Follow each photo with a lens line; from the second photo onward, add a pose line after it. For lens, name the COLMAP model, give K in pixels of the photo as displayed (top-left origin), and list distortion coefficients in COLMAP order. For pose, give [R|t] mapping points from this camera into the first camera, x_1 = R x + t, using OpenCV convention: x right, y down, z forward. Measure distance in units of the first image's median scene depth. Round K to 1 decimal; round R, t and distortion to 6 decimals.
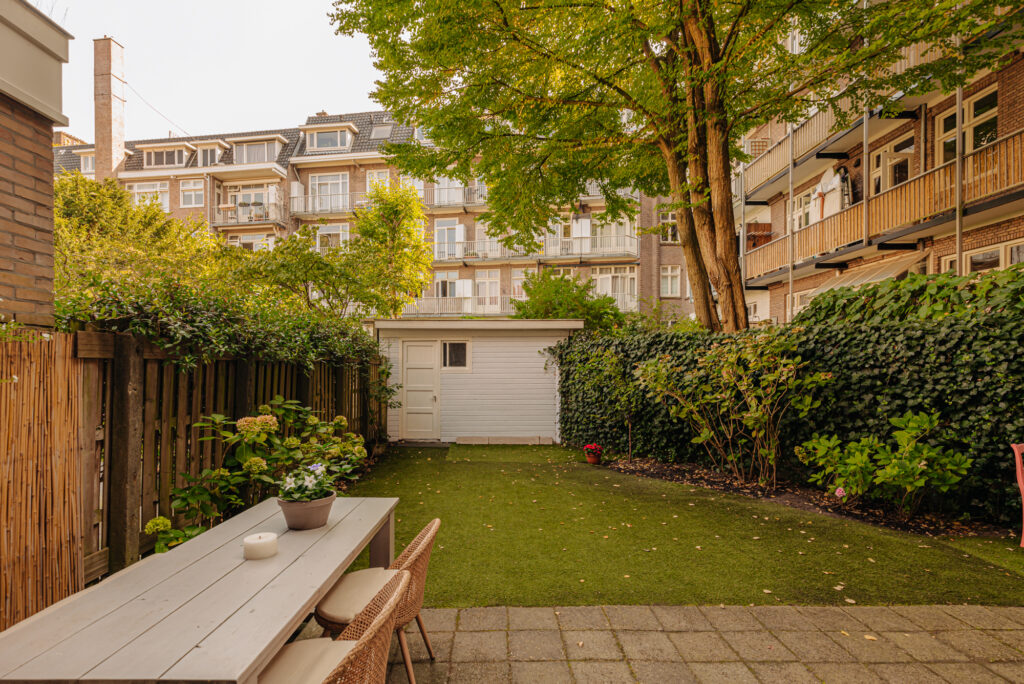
lens RADIAL K [[496.5, 0, 500.7], [0, 496.5, 365.3], [0, 0, 1]] dist [0.003336, -0.001366]
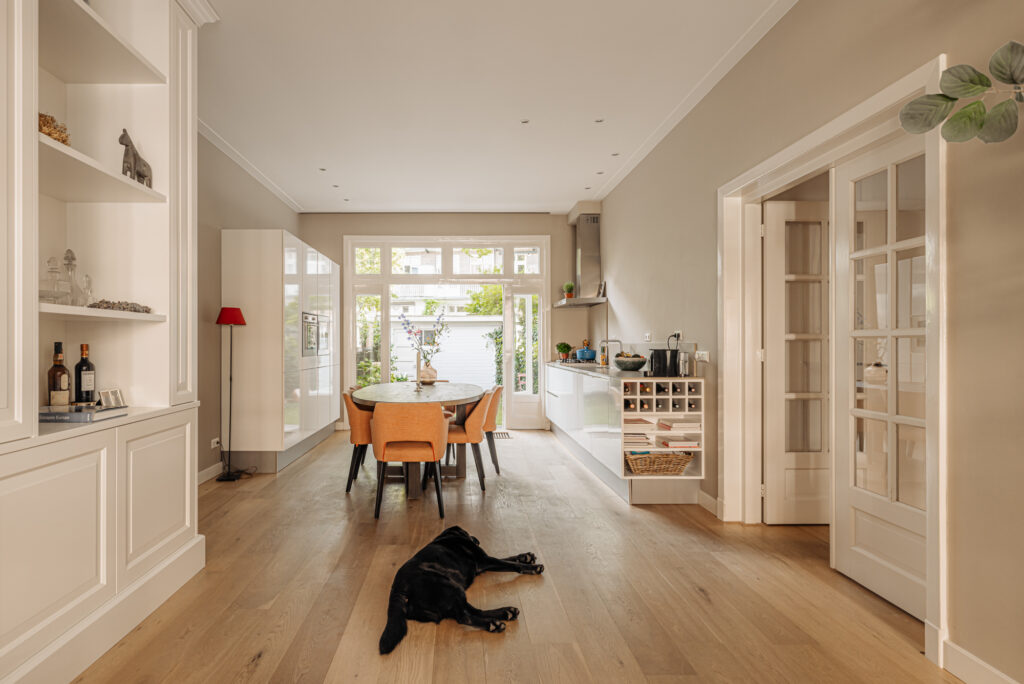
lens RADIAL K [[588.7, 0, 465.9], [0, 588.7, 350.6], [0, 0, 1]] dist [0.017146, -0.015496]
pose [[0.999993, -0.000729, 0.003535, 0.012990], [0.000694, 0.999950, 0.009951, -0.000158], [-0.003542, -0.009948, 0.999944, -0.628937]]
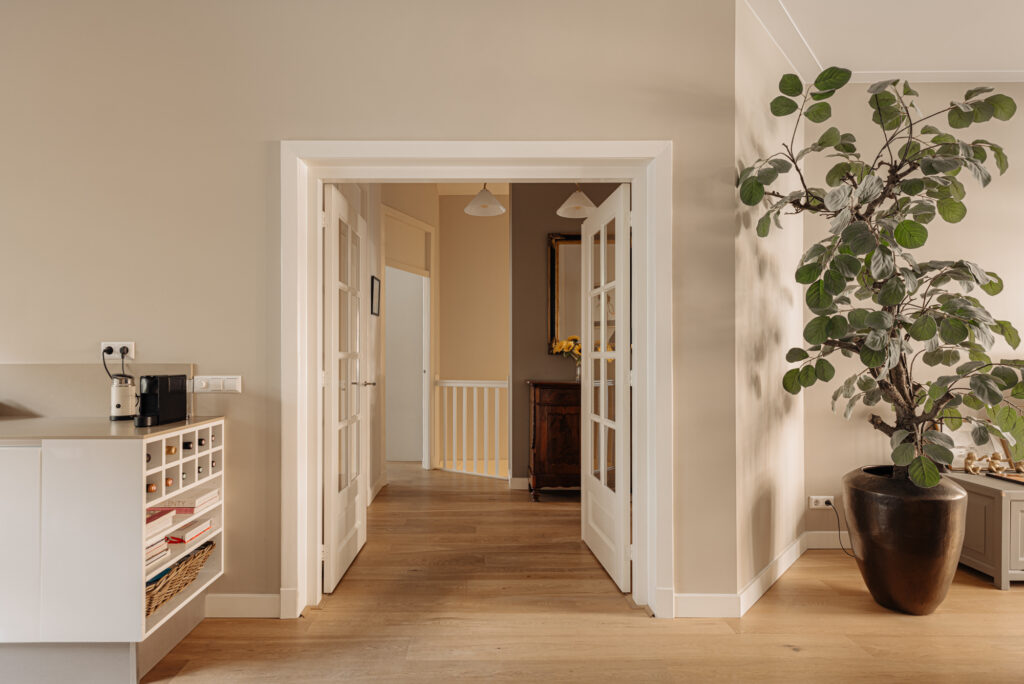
lens RADIAL K [[521.9, 0, 486.2], [0, 521.9, 355.6], [0, 0, 1]] dist [0.009001, -0.002972]
pose [[0.001637, 0.006627, 0.999977, -0.044107], [0.001053, 0.999977, -0.006629, -0.002564], [-0.999998, 0.001063, 0.001630, -0.389256]]
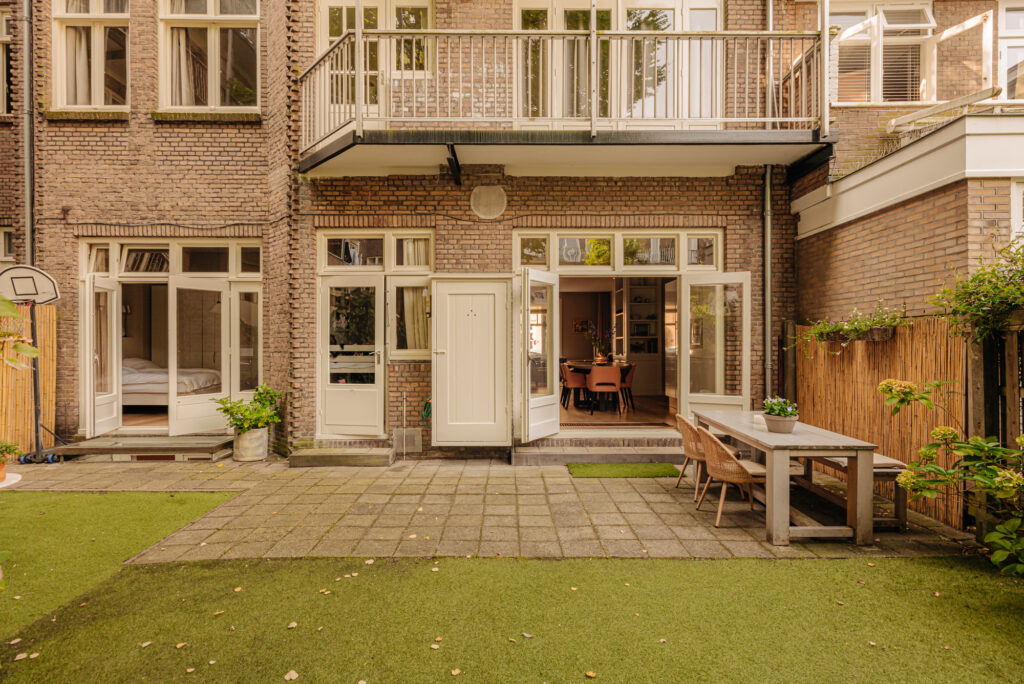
lens RADIAL K [[521.9, 0, 516.0], [0, 521.9, 347.5], [0, 0, 1]] dist [0.009001, -0.002972]
pose [[-0.999969, 0.001601, -0.007696, 0.103996], [0.001585, 0.999997, 0.002114, 0.005087], [0.007700, 0.002101, -0.999968, 0.544016]]
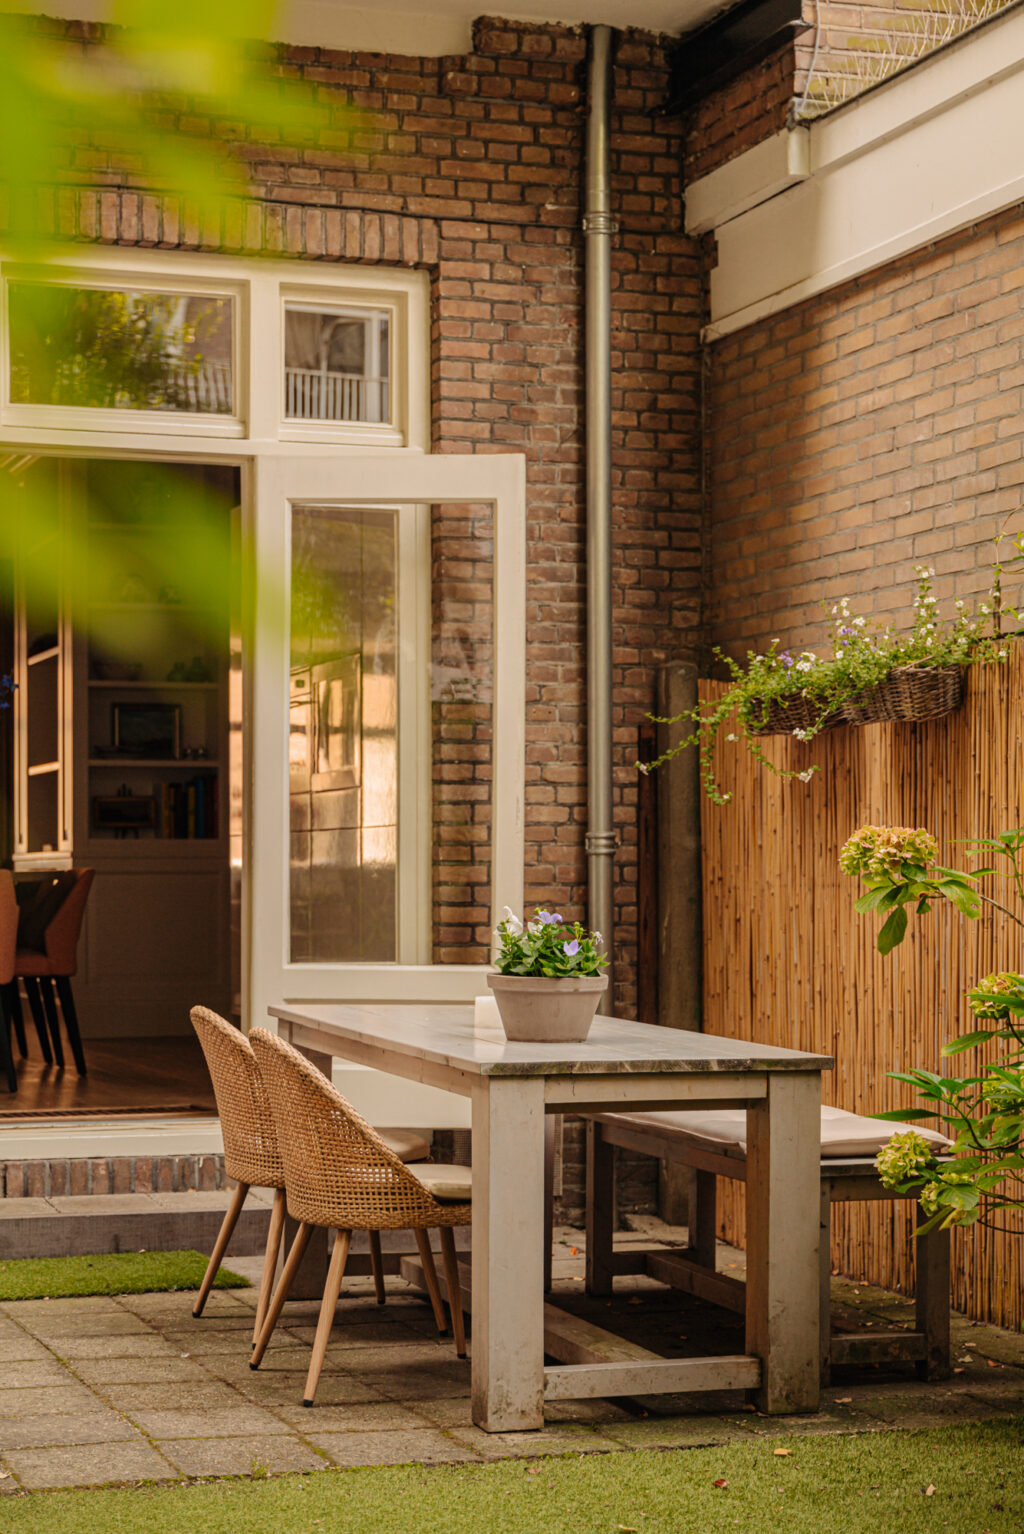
lens RADIAL K [[2806.1, 0, 482.7], [0, 2806.1, 837.0], [0, 0, 1]] dist [0.036899, 0.000000]
pose [[-0.944762, -0.006547, -0.327693, 0.099347], [-0.001347, 0.999870, -0.016093, 0.034289], [0.327756, -0.014763, -0.944647, 0.663977]]
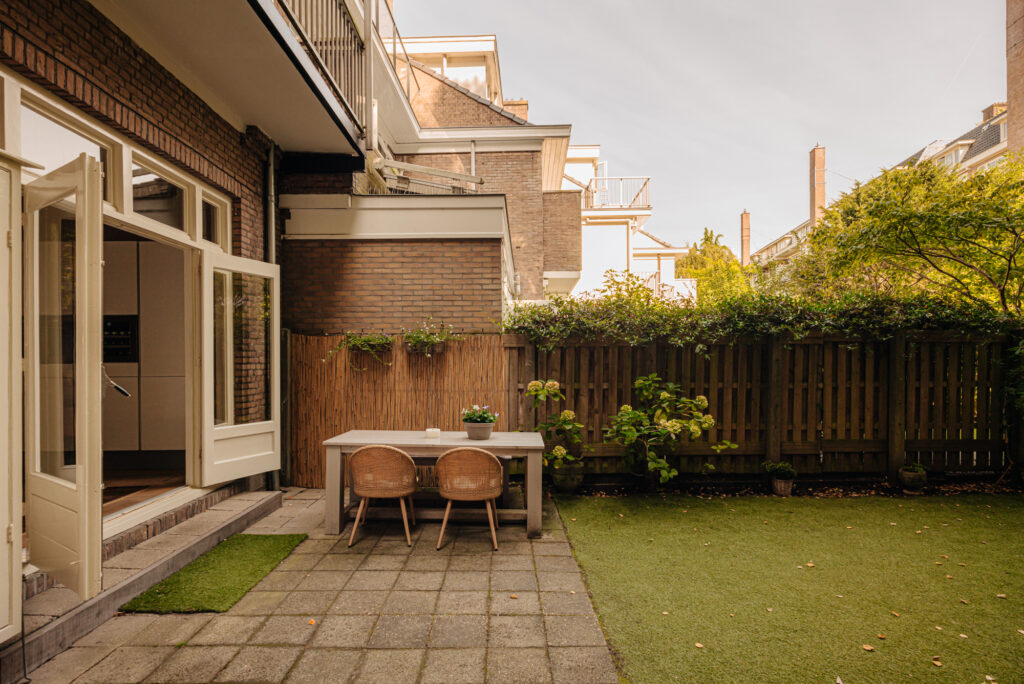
lens RADIAL K [[521.9, 0, 503.2], [0, 521.9, 358.6], [0, 0, 1]] dist [0.009001, -0.002972]
pose [[-0.005272, -0.002151, -0.999984, 0.284565], [0.007544, 0.999969, -0.002191, 0.008104], [0.999958, -0.007555, -0.005255, 0.213425]]
